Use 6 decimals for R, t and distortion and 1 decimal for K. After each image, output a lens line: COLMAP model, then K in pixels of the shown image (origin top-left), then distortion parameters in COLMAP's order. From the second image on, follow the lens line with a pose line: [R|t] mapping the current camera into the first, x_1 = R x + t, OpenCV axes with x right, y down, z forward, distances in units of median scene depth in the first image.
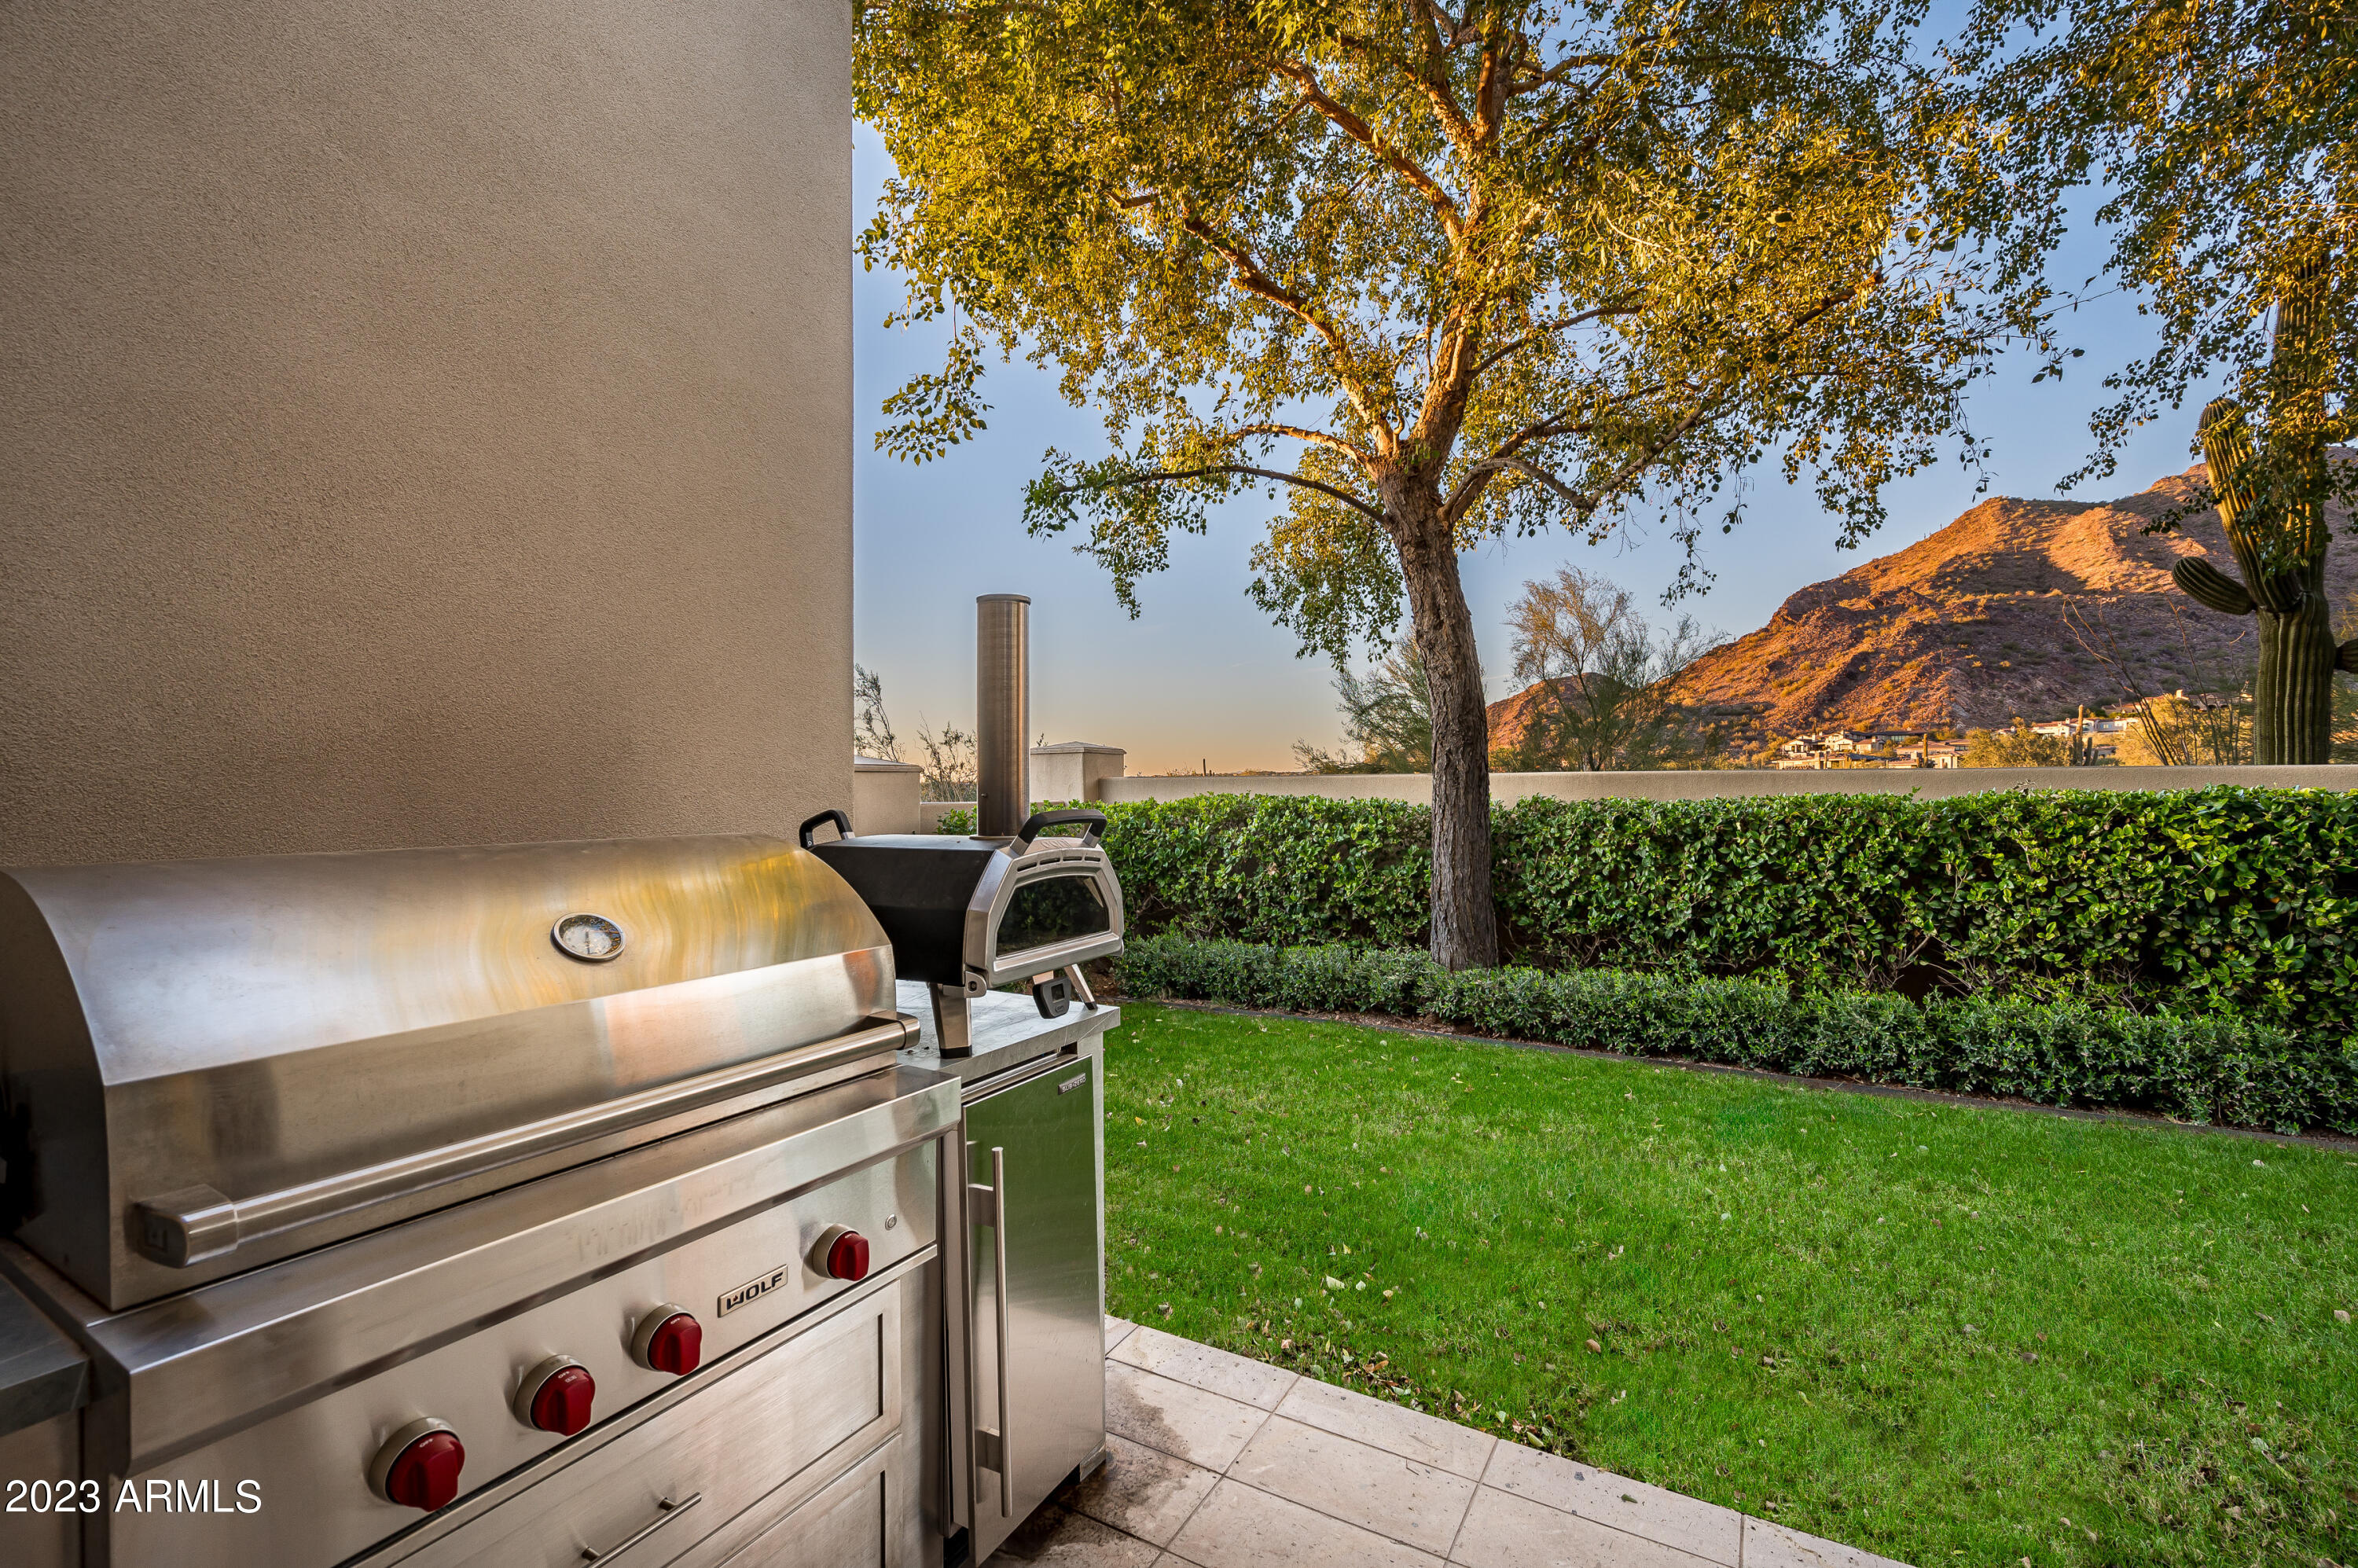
lens RADIAL K [[1005.6, 0, 1195.2], [0, 1005.6, 789.8], [0, 0, 1]] dist [-0.000651, -0.000187]
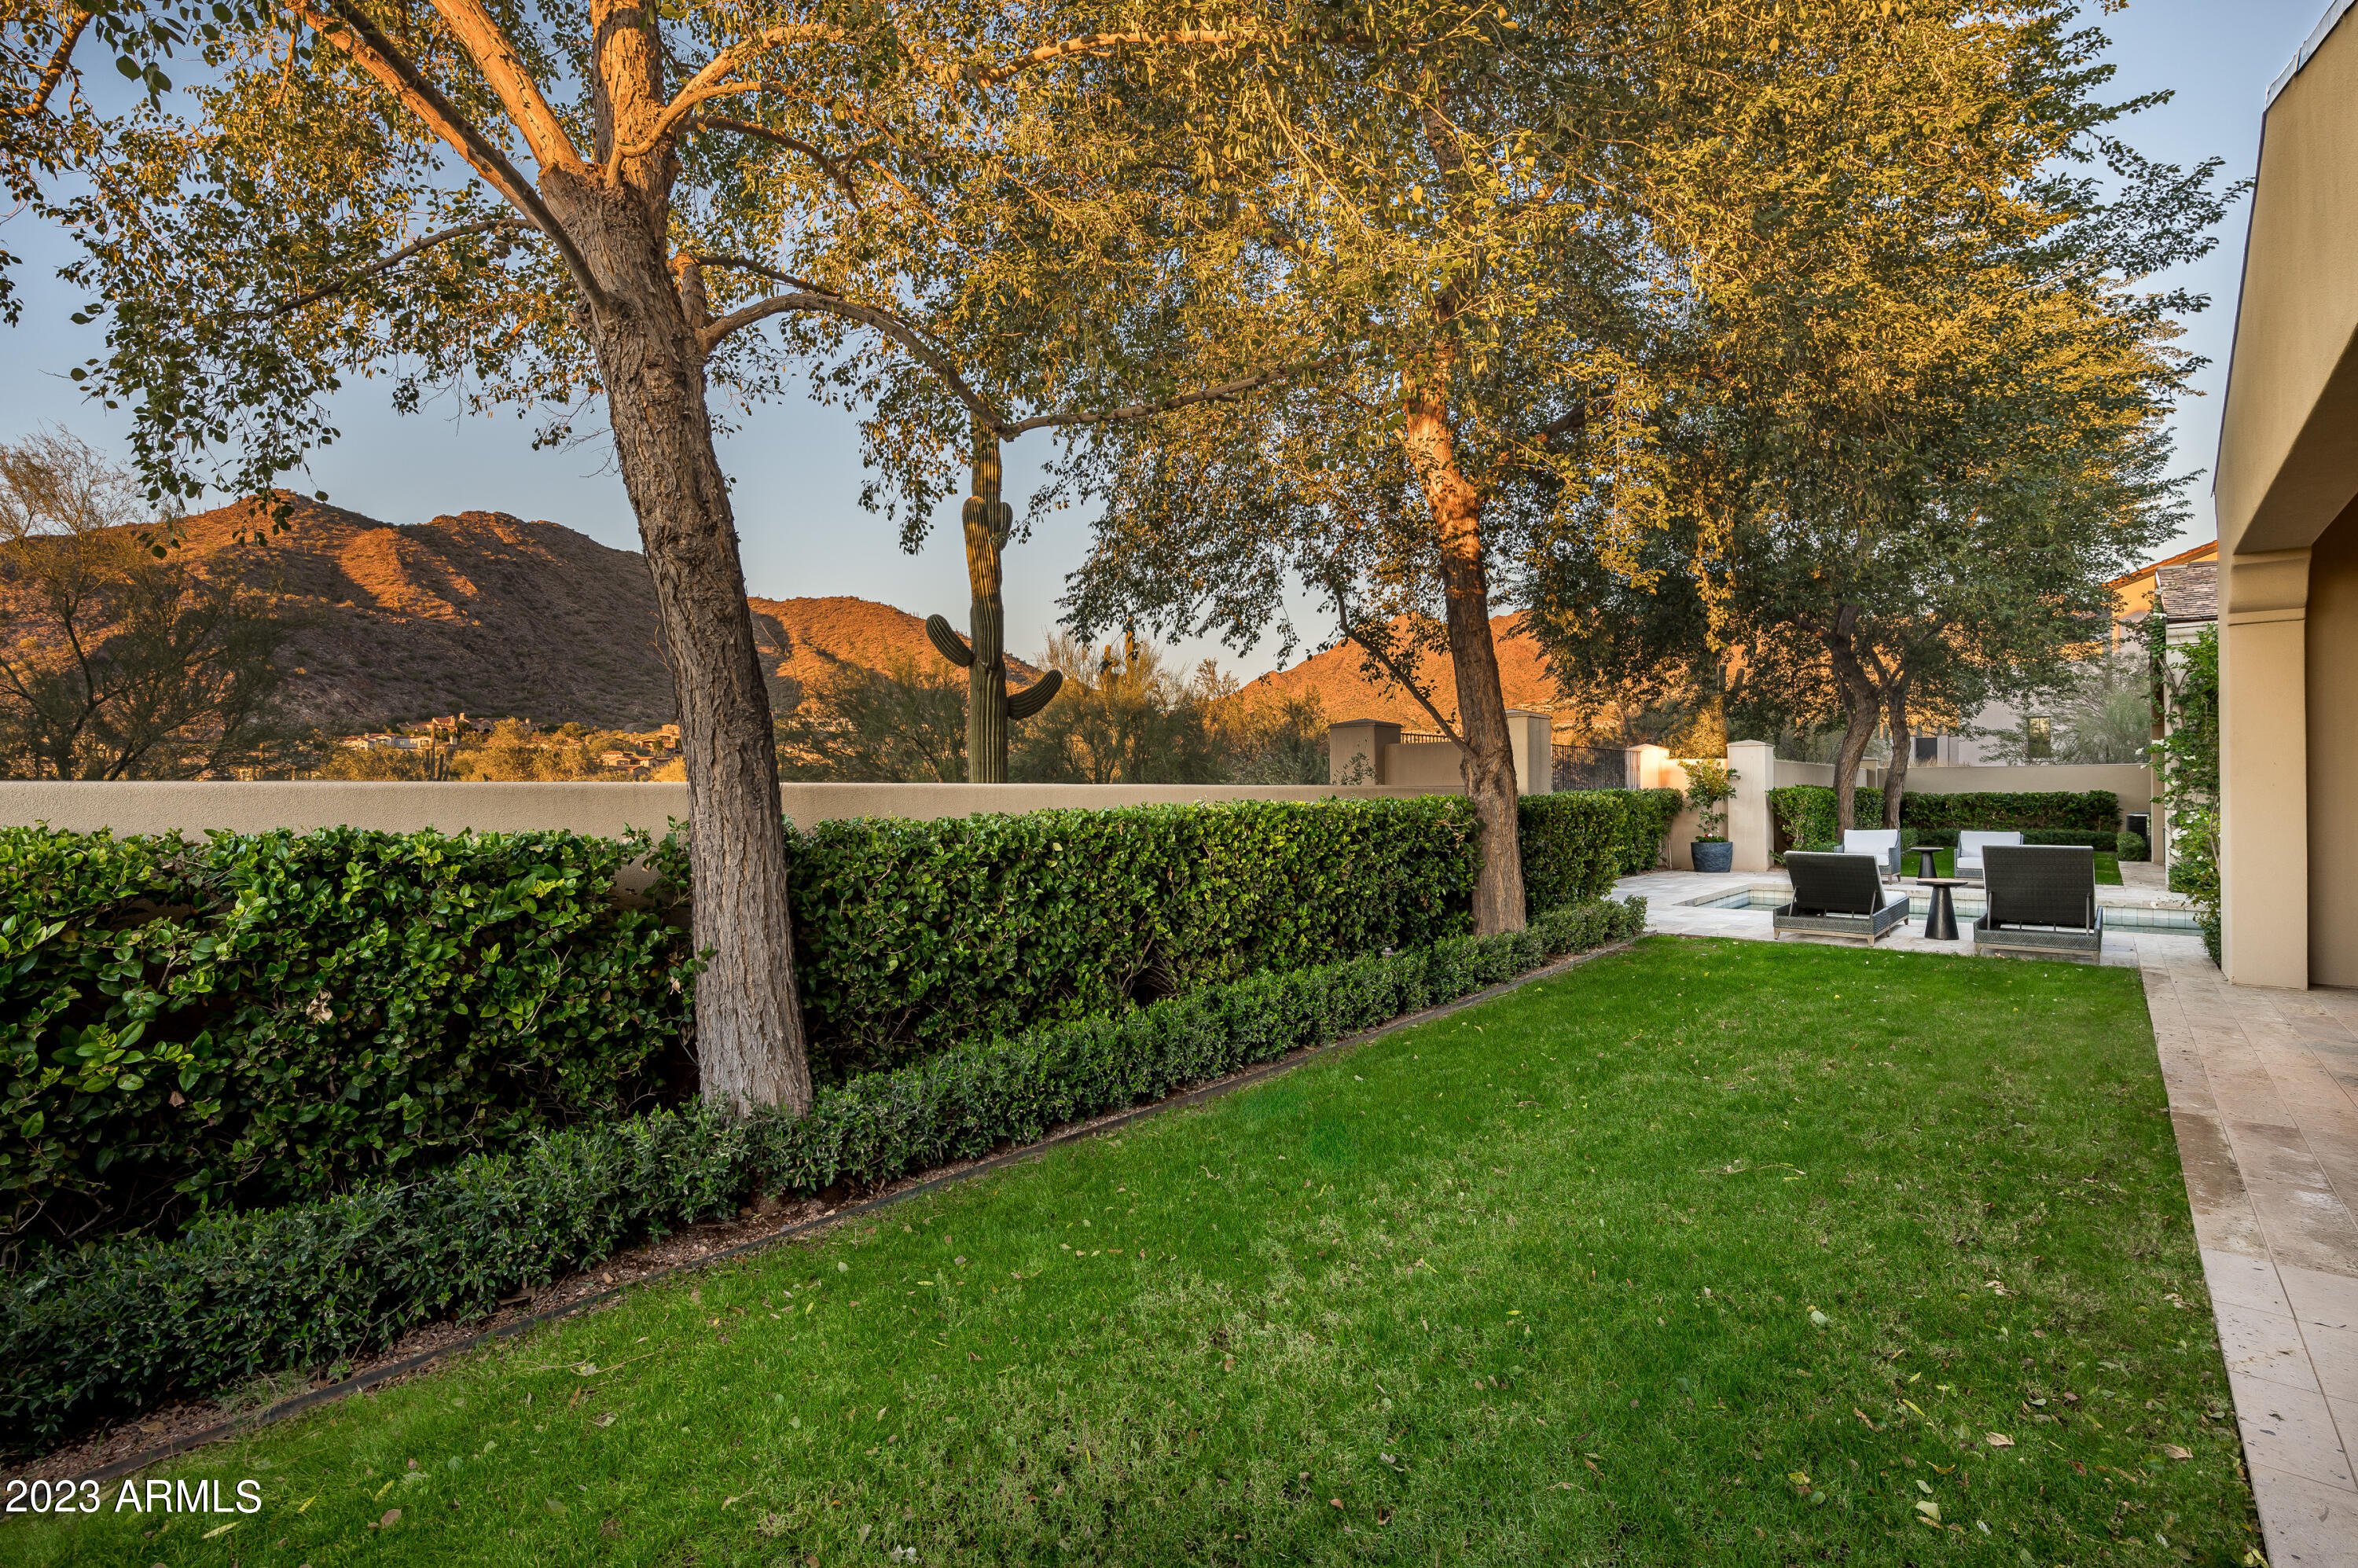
lens RADIAL K [[1063.1, 0, 1179.0], [0, 1063.1, 784.0], [0, 0, 1]] dist [0.001376, 0.000358]
pose [[0.192446, 0.009979, 0.981257, -0.306239], [0.009984, 0.999877, -0.012126, -0.004355], [-0.981257, 0.012130, 0.192323, 0.607751]]
